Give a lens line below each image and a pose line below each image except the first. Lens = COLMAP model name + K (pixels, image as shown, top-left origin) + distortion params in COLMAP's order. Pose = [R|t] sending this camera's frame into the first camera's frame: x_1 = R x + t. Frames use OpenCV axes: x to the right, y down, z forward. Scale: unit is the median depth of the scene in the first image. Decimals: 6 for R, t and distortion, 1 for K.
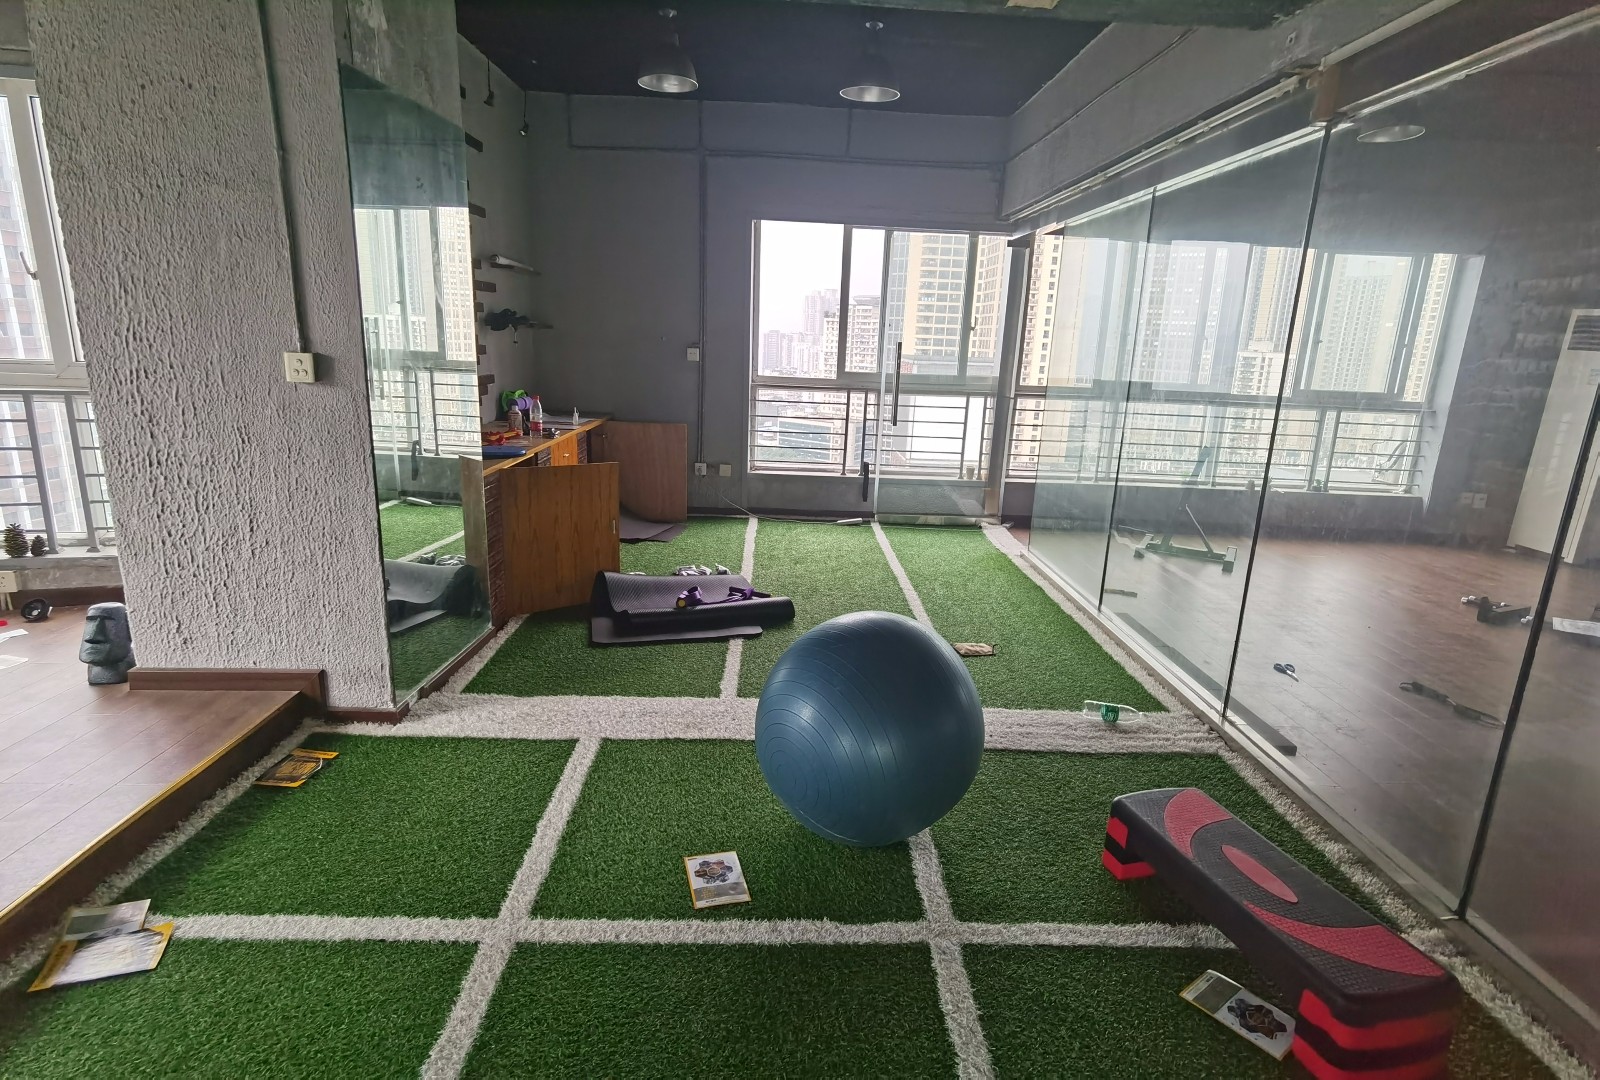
lens RADIAL K [[824.2, 0, 809.0], [0, 824.2, 543.7], [0, 0, 1]] dist [-0.003379, 0.013409]
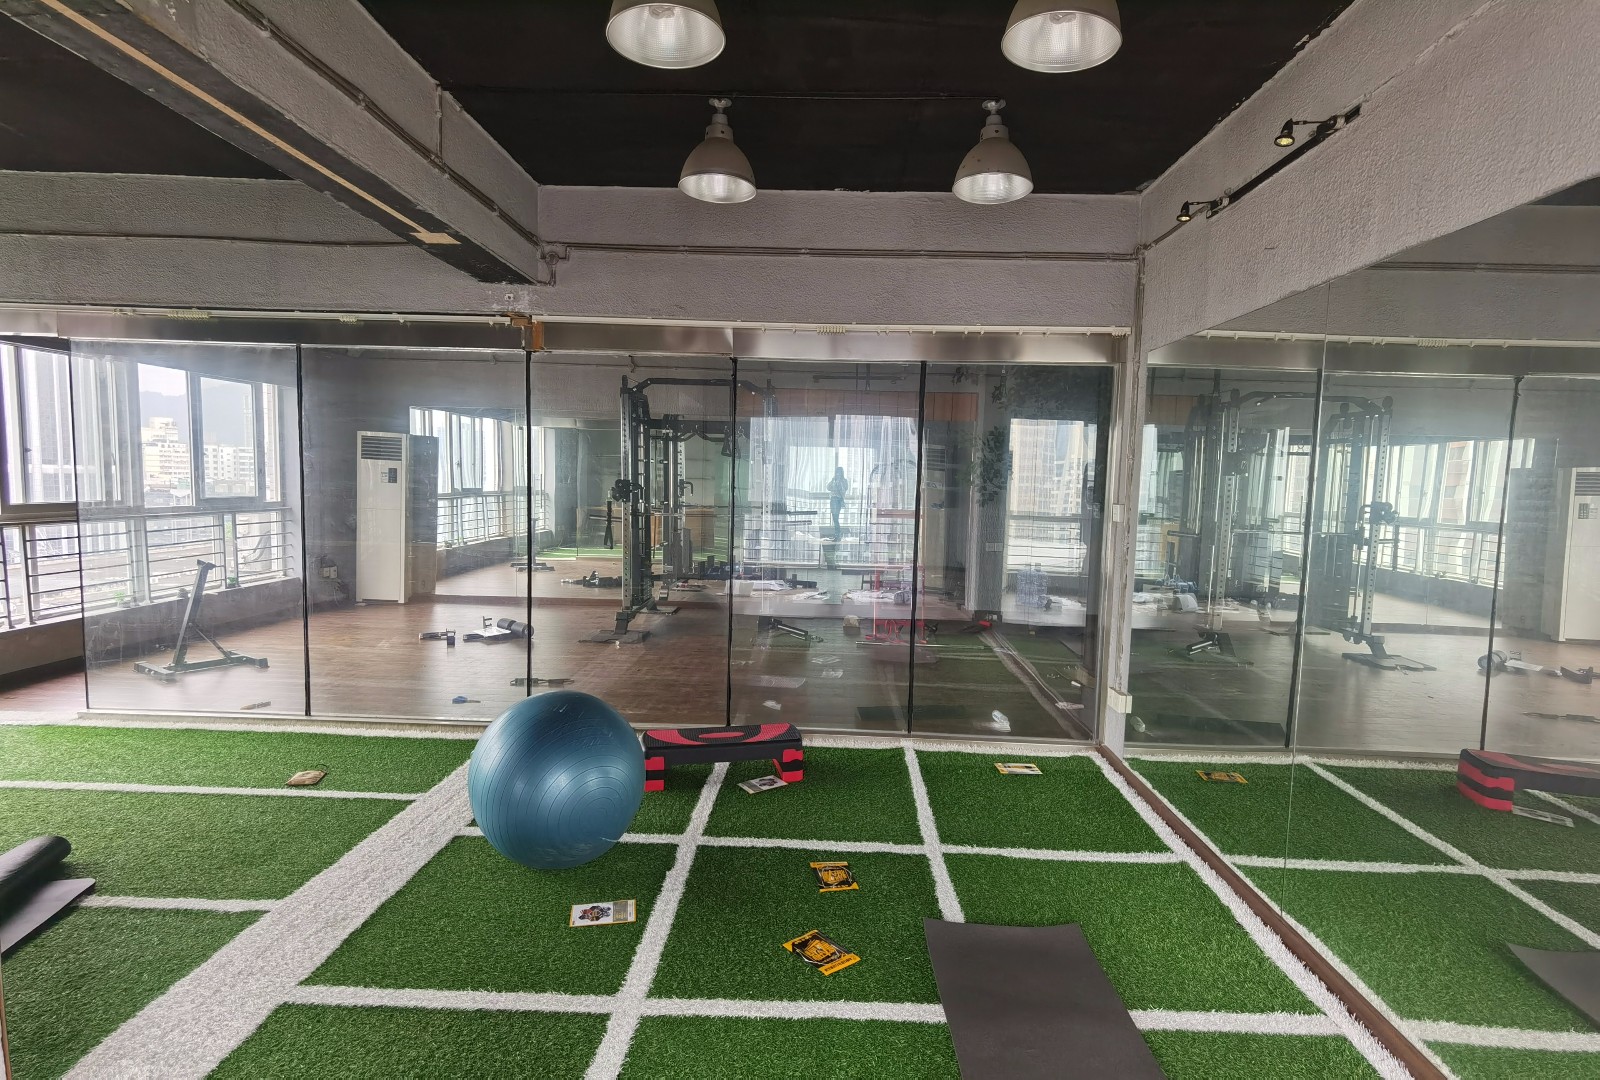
lens RADIAL K [[824.2, 0, 809.0], [0, 824.2, 543.7], [0, 0, 1]] dist [-0.003379, 0.013409]
pose [[0.065410, -0.125762, 0.989902, -0.459074], [0.221641, 0.969077, 0.108471, -0.077672], [-0.972932, 0.212307, 0.091261, 0.160830]]
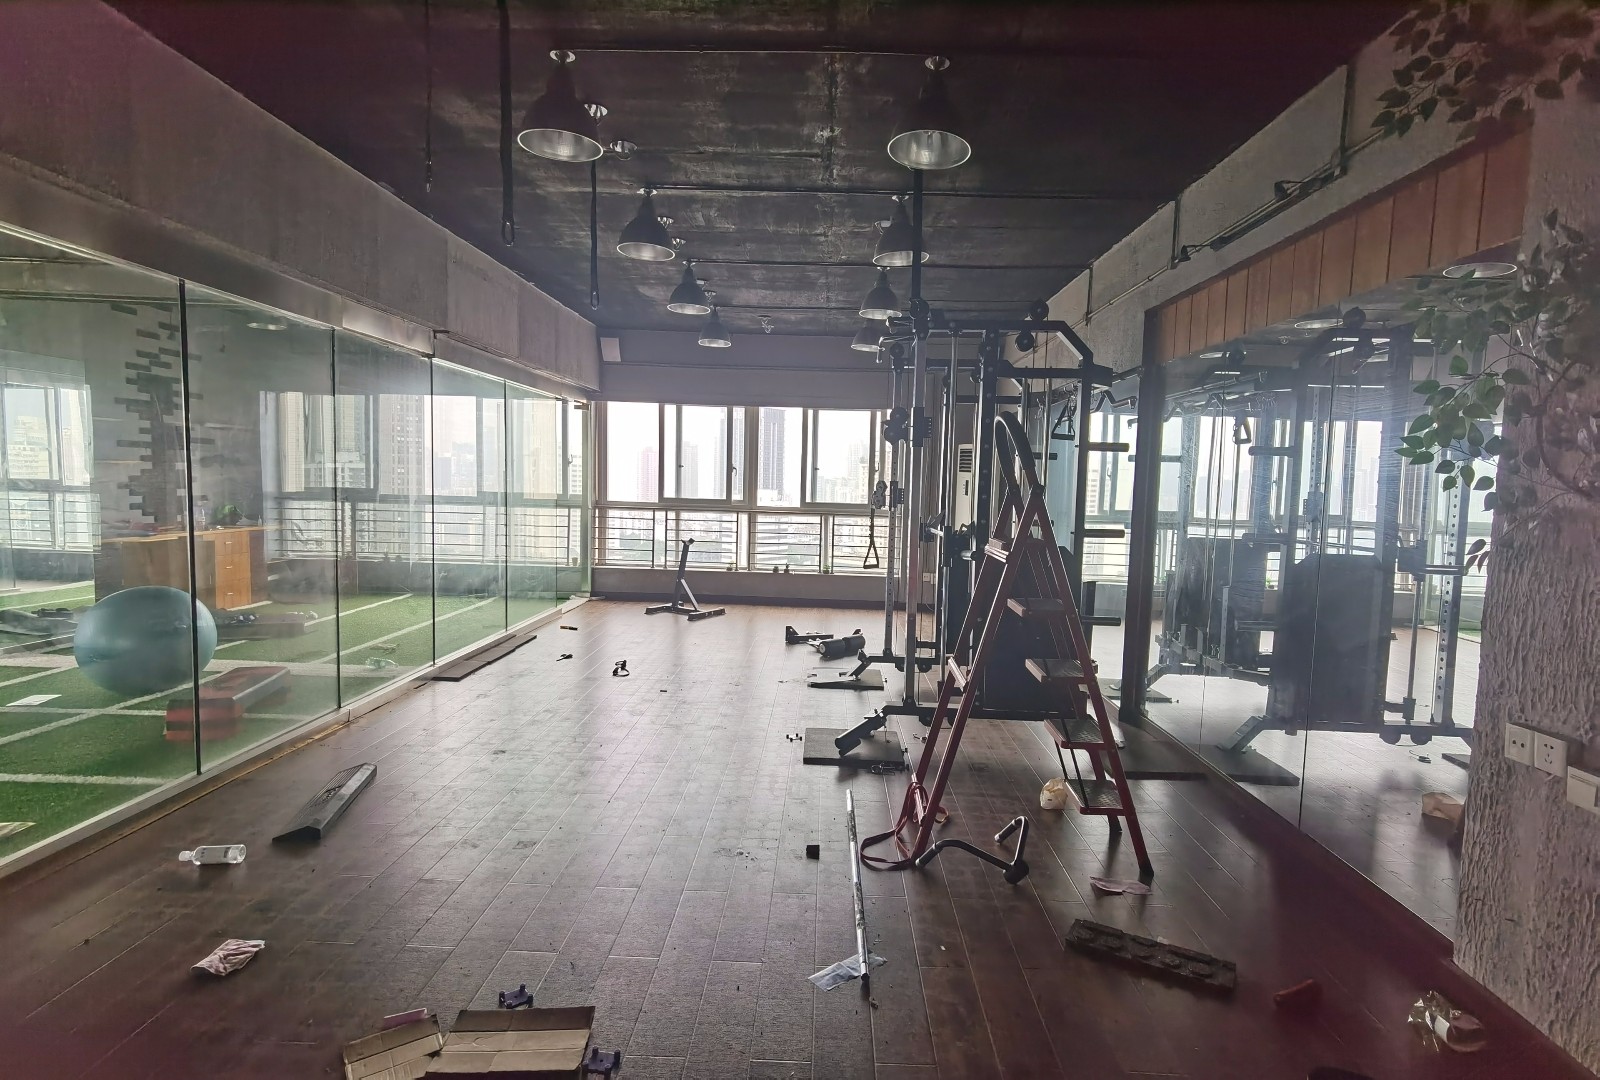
lens RADIAL K [[824.2, 0, 809.0], [0, 824.2, 543.7], [0, 0, 1]] dist [-0.003379, 0.013409]
pose [[0.996732, -0.008000, -0.080382, 0.784487], [-0.005859, 0.985304, -0.170711, 0.137948], [0.080567, 0.170624, 0.982037, -0.416775]]
